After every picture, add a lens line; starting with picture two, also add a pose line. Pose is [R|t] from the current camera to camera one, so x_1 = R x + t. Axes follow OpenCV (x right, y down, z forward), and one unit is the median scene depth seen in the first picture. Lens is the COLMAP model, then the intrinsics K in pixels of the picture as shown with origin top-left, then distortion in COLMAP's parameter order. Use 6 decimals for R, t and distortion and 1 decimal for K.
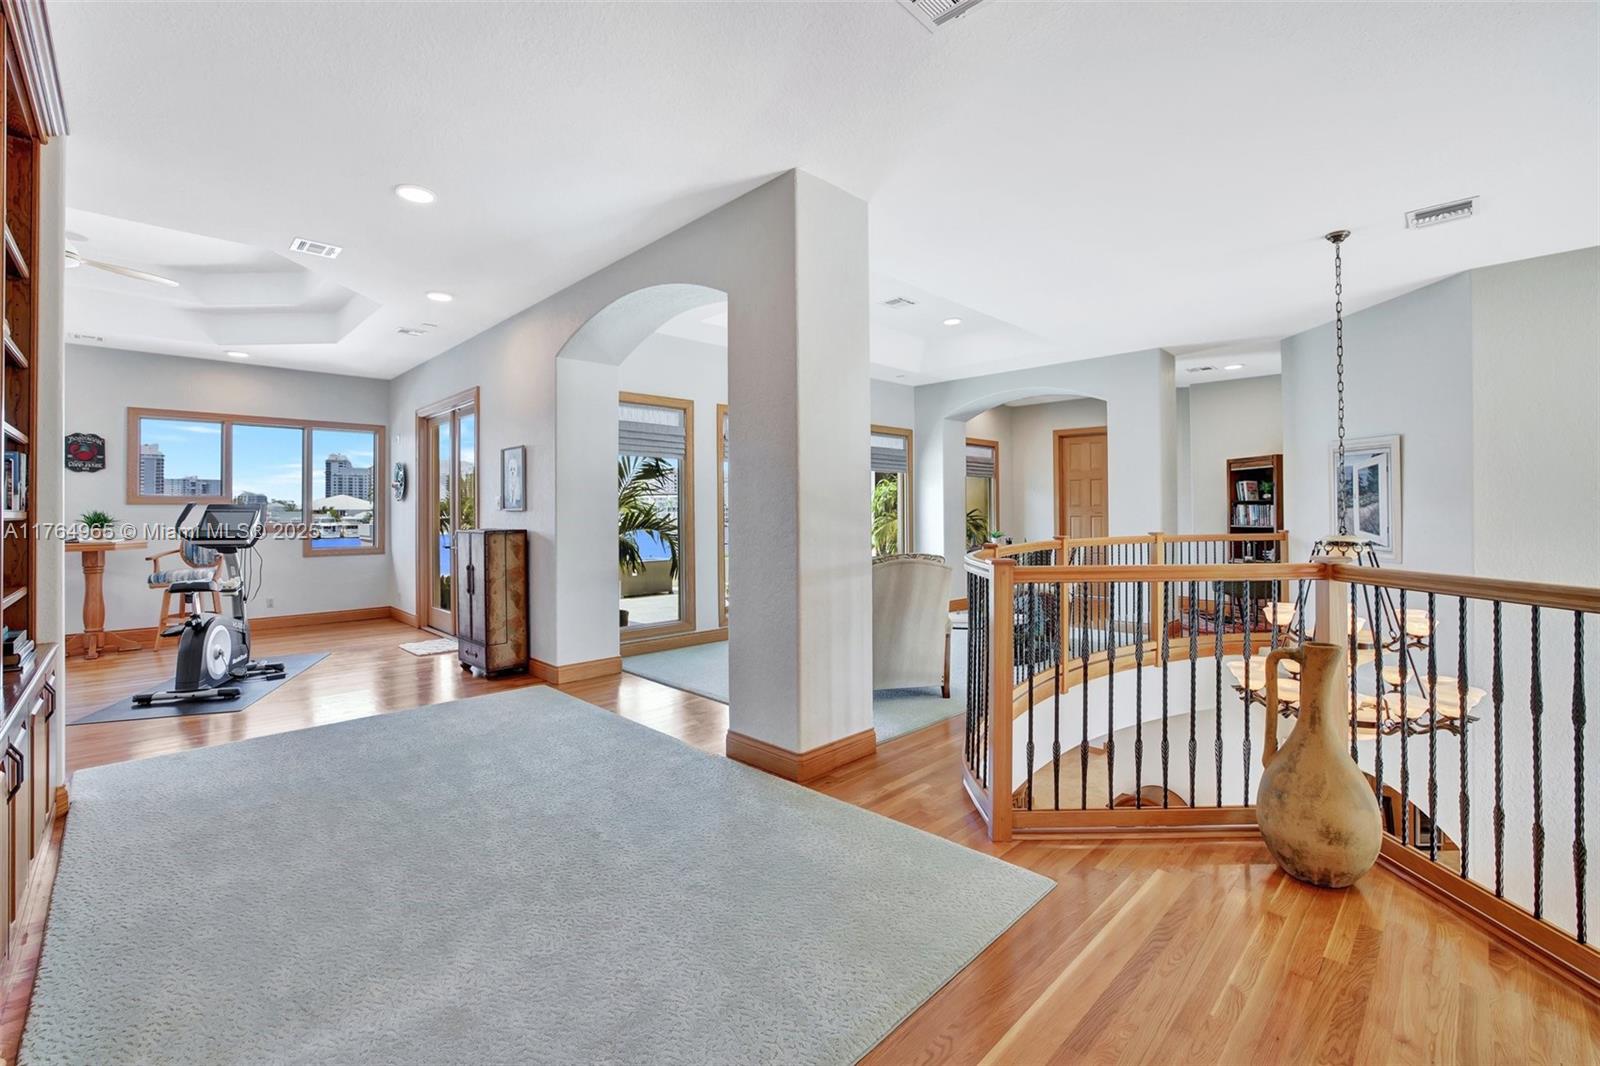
lens RADIAL K [[676.9, 0, 806.0], [0, 676.9, 513.4], [0, 0, 1]] dist [-0.008936, 0.000272]
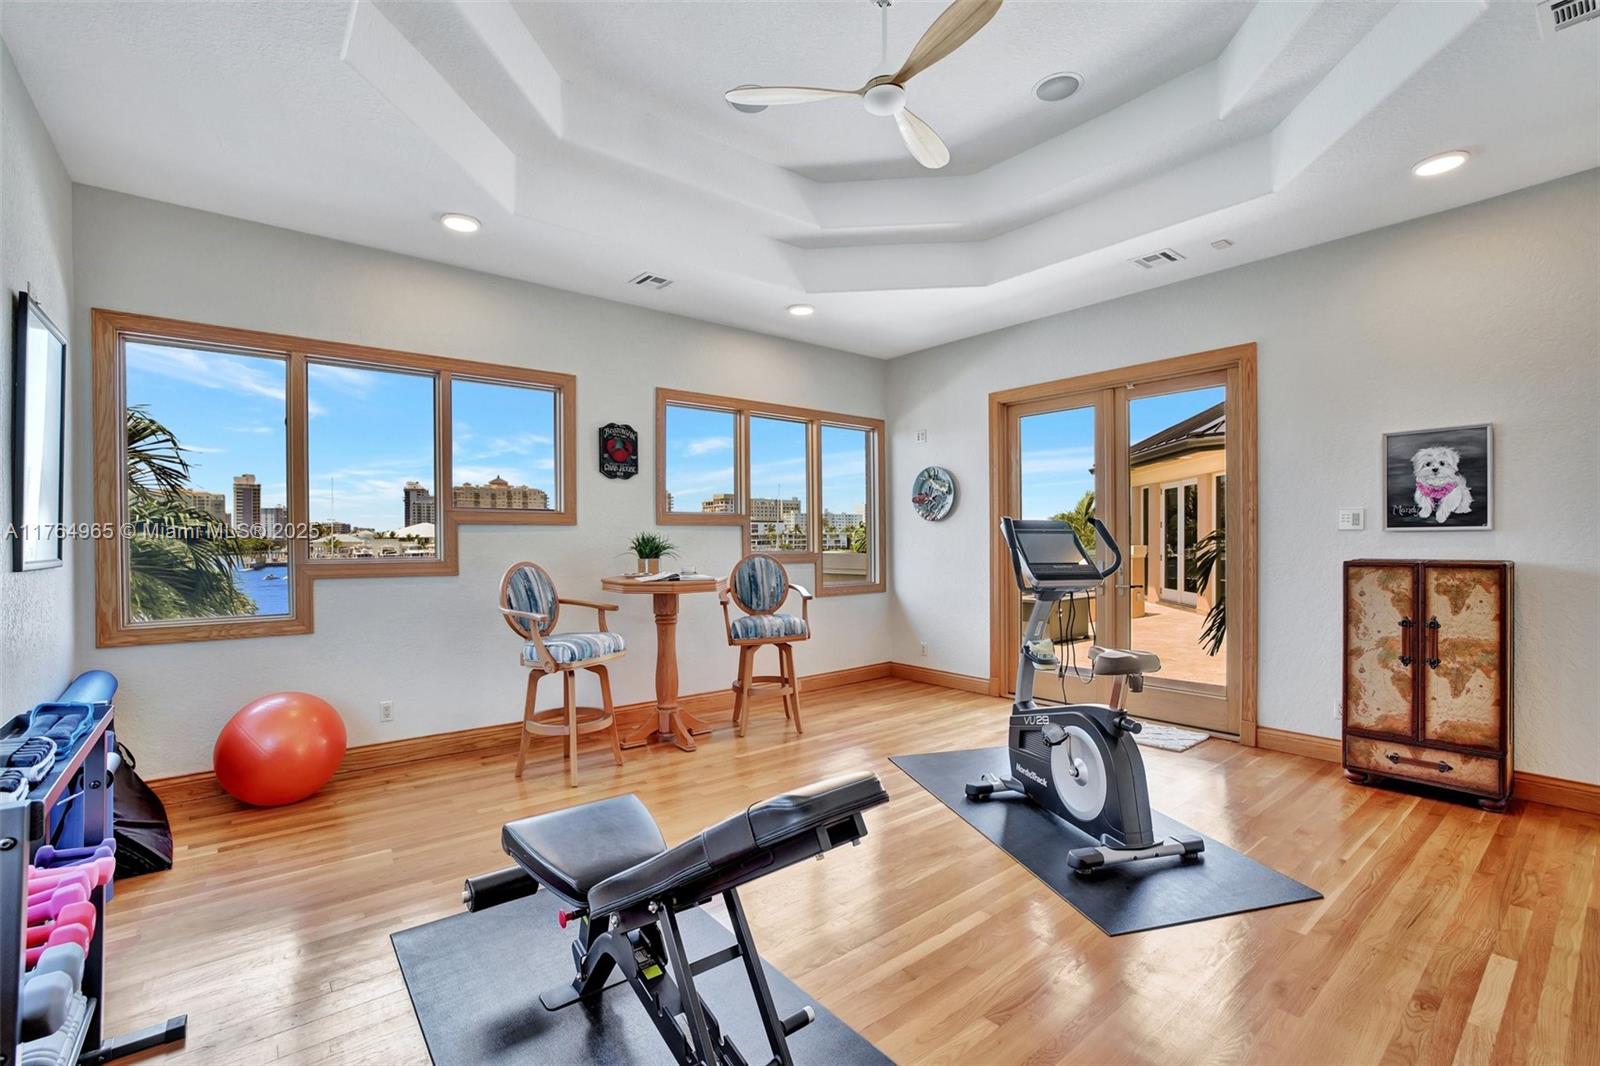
lens RADIAL K [[676.9, 0, 788.7], [0, 676.9, 530.3], [0, 0, 1]] dist [-0.008936, 0.000272]
pose [[0.997353, -0.002411, -0.072672, -0.750232], [0.001267, 0.999875, -0.015785, 0.003534], [0.072701, 0.015652, 0.997231, 0.271280]]
